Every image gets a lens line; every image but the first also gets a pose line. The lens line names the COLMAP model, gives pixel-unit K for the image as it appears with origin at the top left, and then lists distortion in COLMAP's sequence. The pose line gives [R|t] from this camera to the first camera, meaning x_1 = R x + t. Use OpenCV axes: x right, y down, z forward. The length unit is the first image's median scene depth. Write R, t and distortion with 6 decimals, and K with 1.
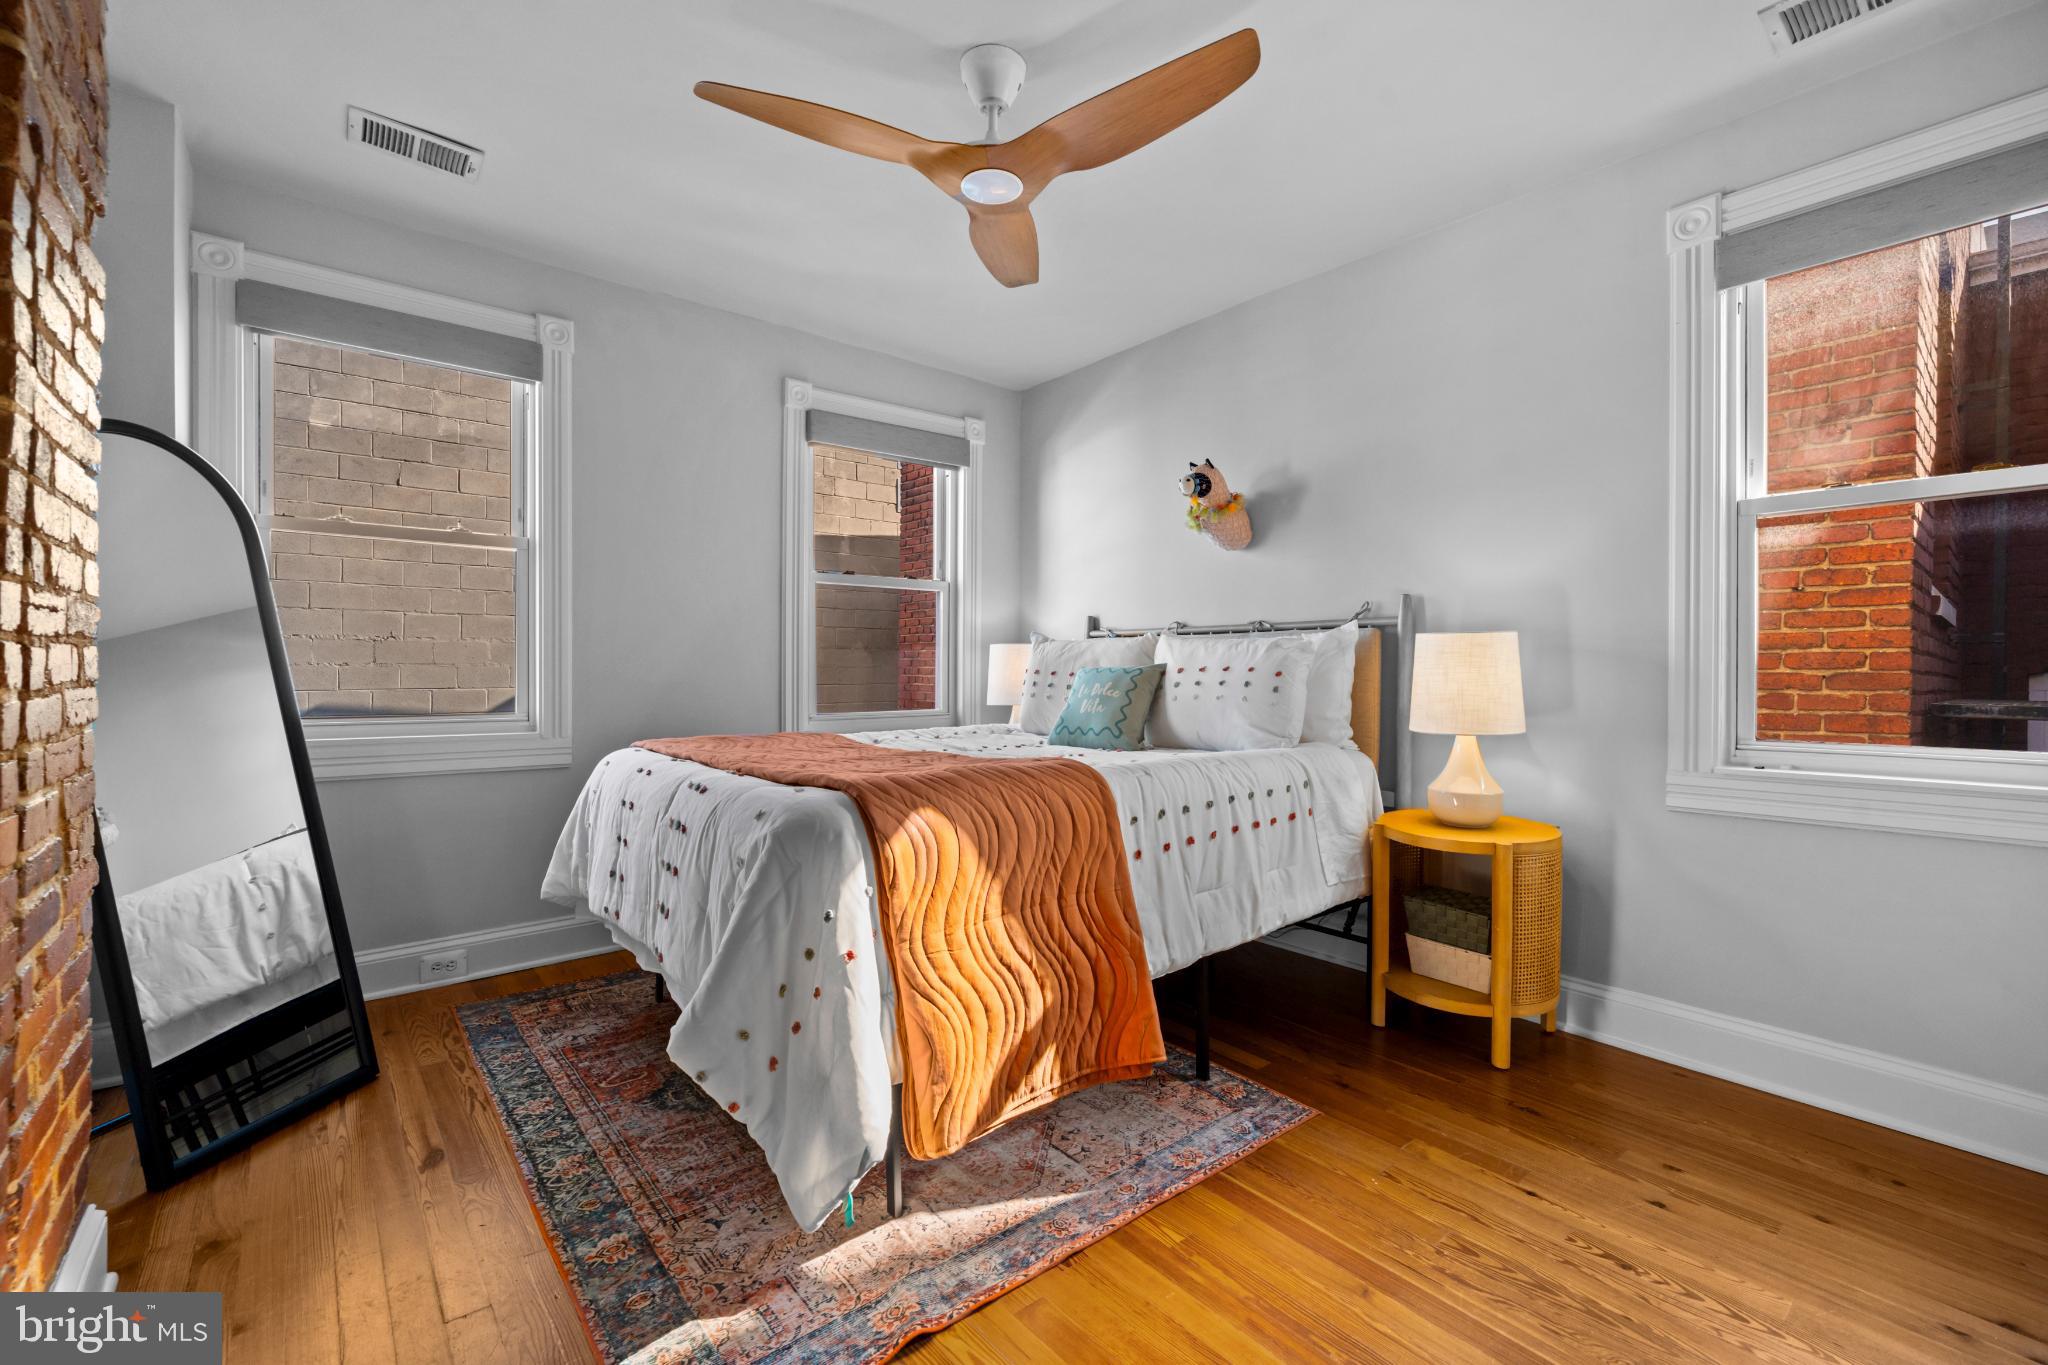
lens RADIAL K [[868.9, 0, 1029.4], [0, 868.9, 676.1], [0, 0, 1]] dist [-0.005074, 0.000289]
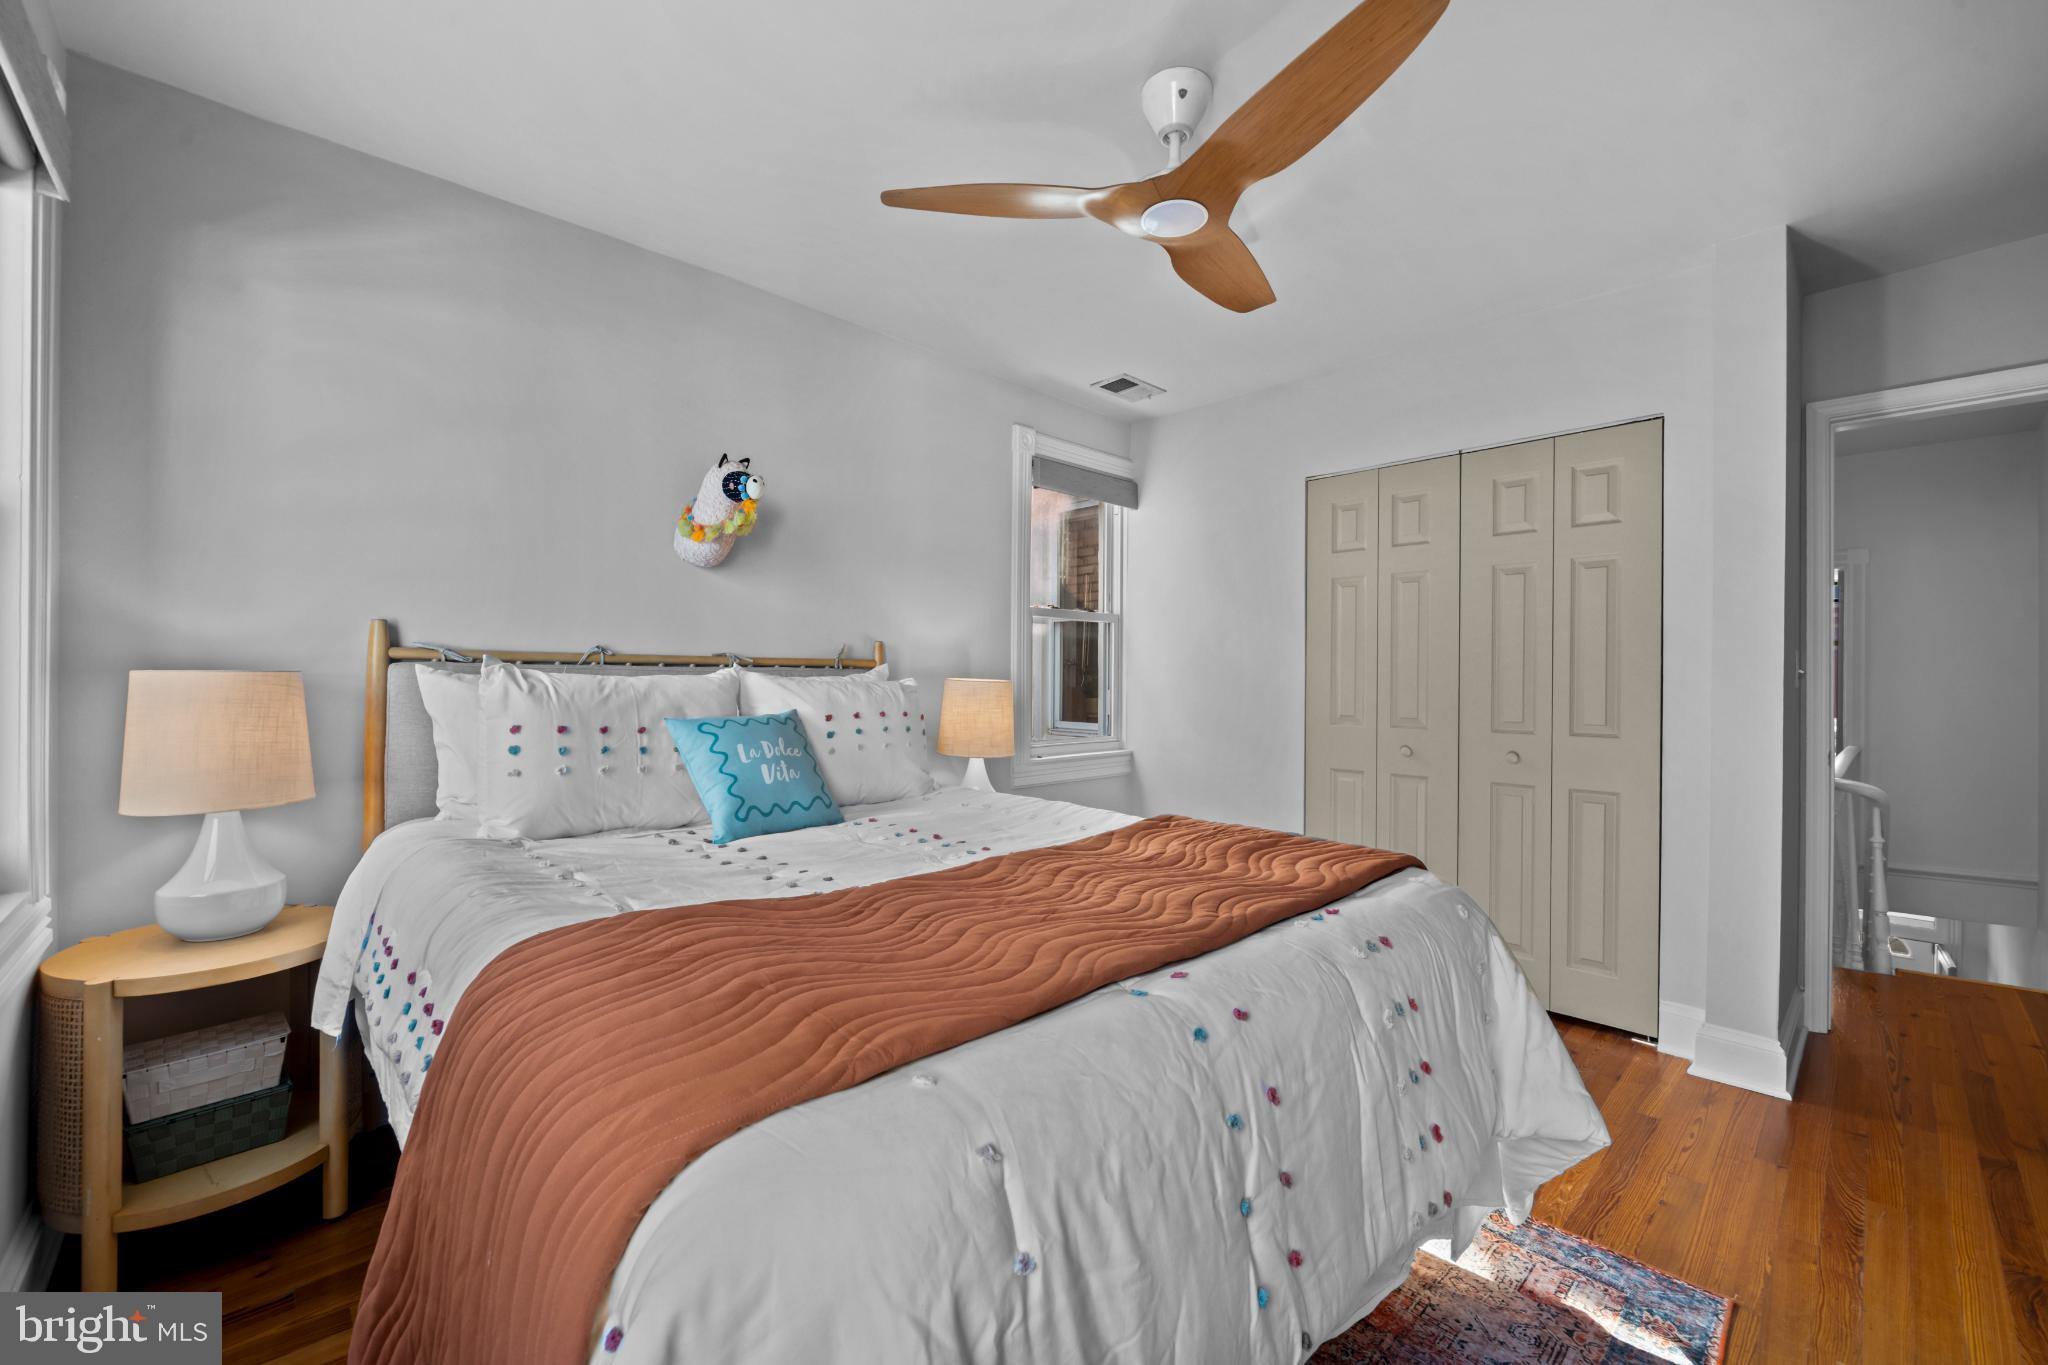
lens RADIAL K [[822.7, 0, 1028.8], [0, 822.7, 676.0], [0, 0, 1]] dist [-0.000062, 0.000083]
pose [[-0.070711, -0.005839, 0.997480, -1.095933], [-0.006913, 0.999962, 0.005364, -0.089586], [-0.997473, -0.006516, -0.070749, 1.447966]]
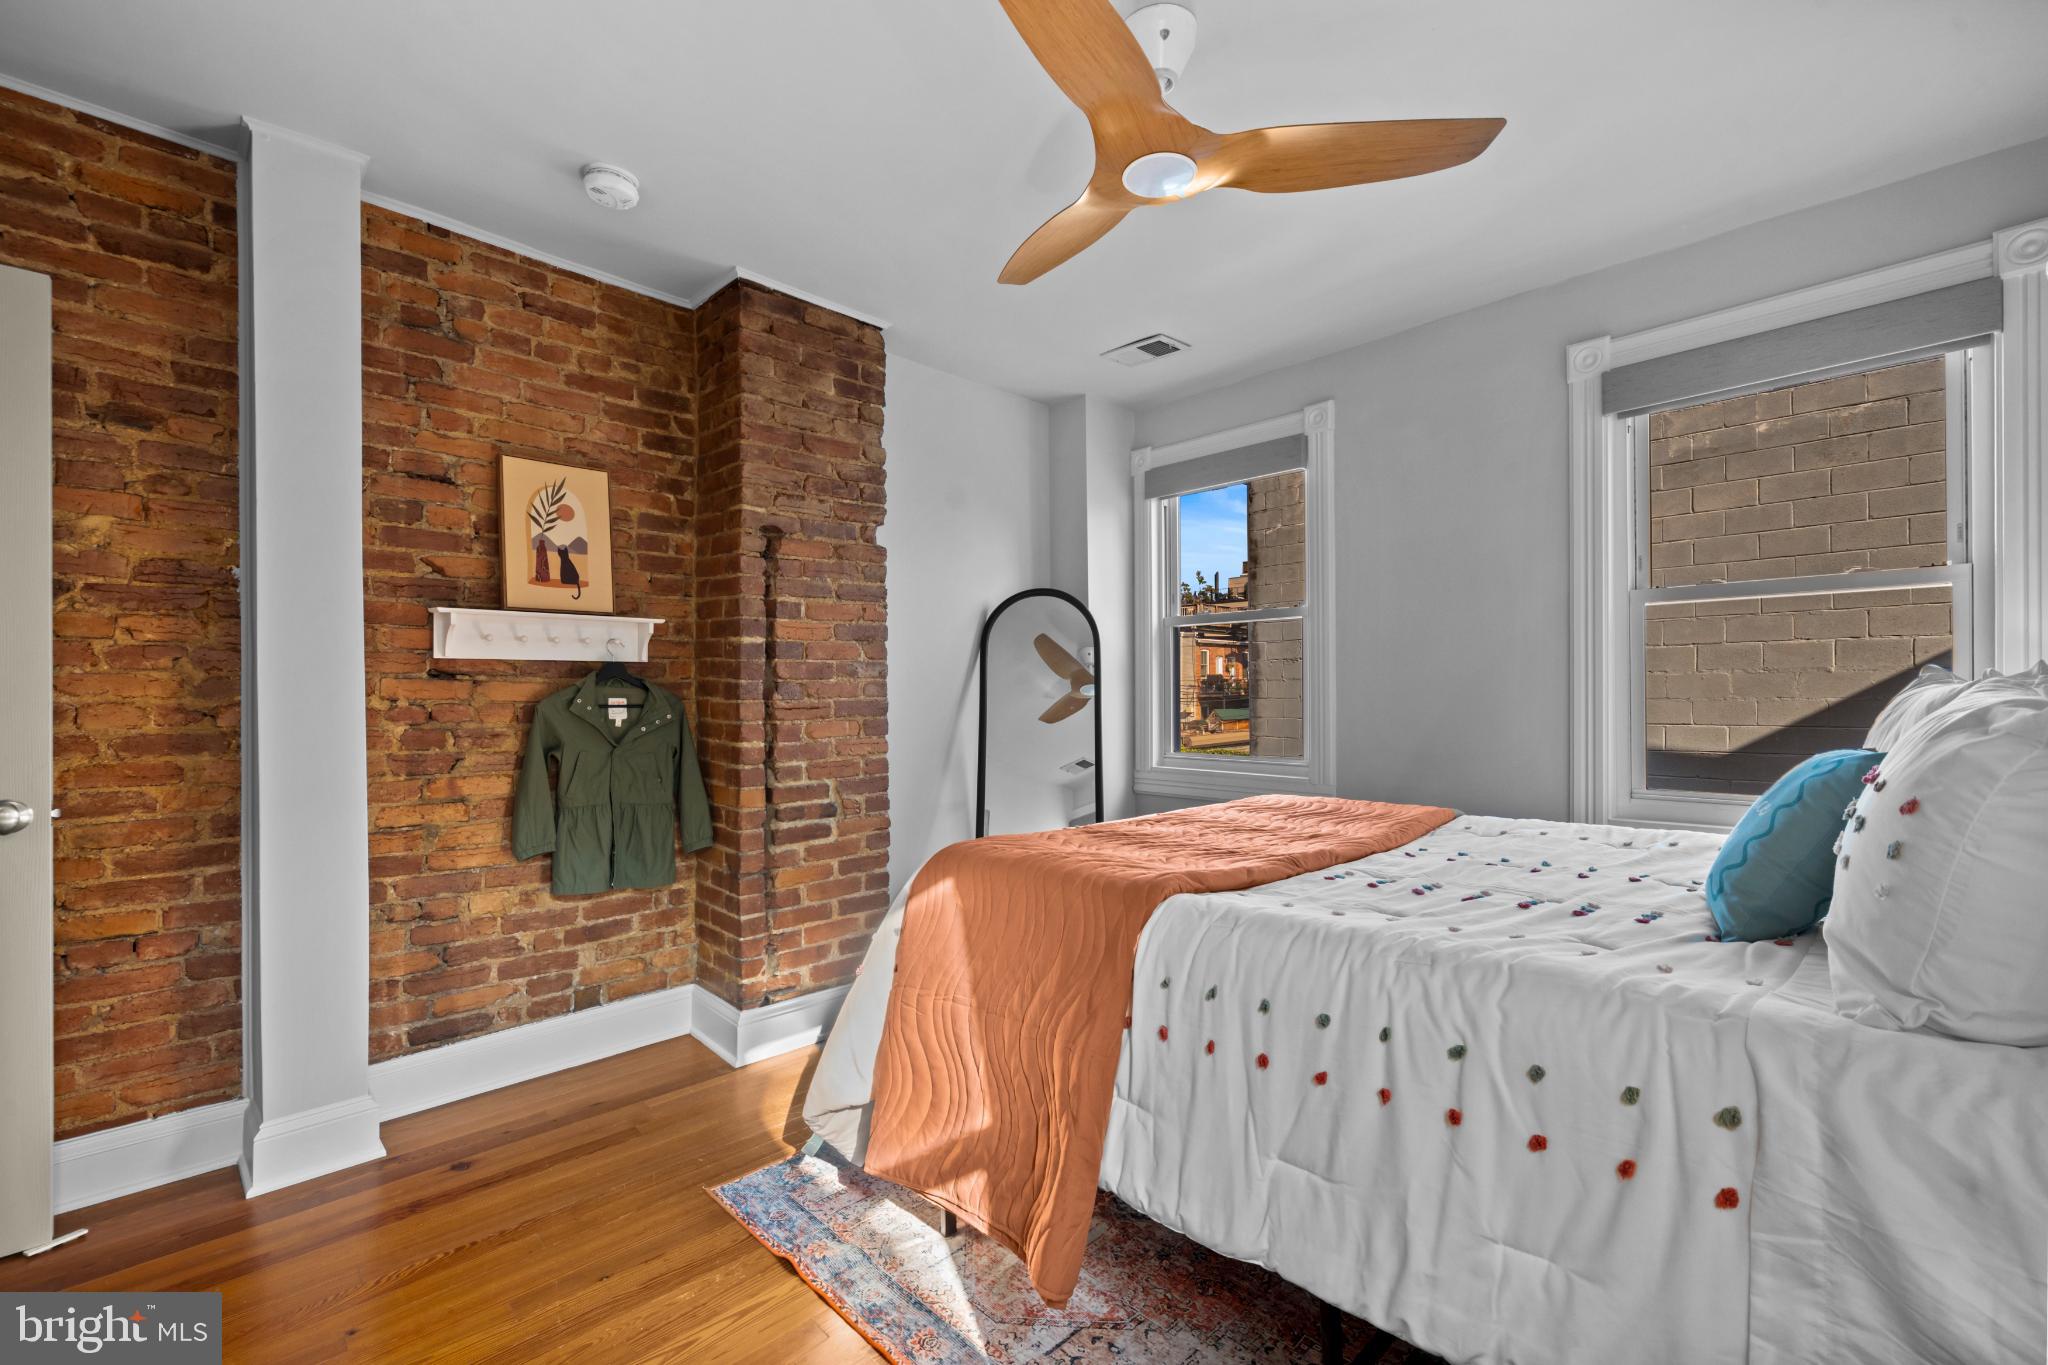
lens RADIAL K [[868.9, 0, 1024.7], [0, 868.9, 697.1], [0, 0, 1]] dist [-0.005074, 0.000289]
pose [[0.074508, -0.002282, -0.997218, 0.924761], [0.003708, 0.999991, -0.002011, -0.070648], [0.997214, -0.003548, 0.074515, 0.960458]]
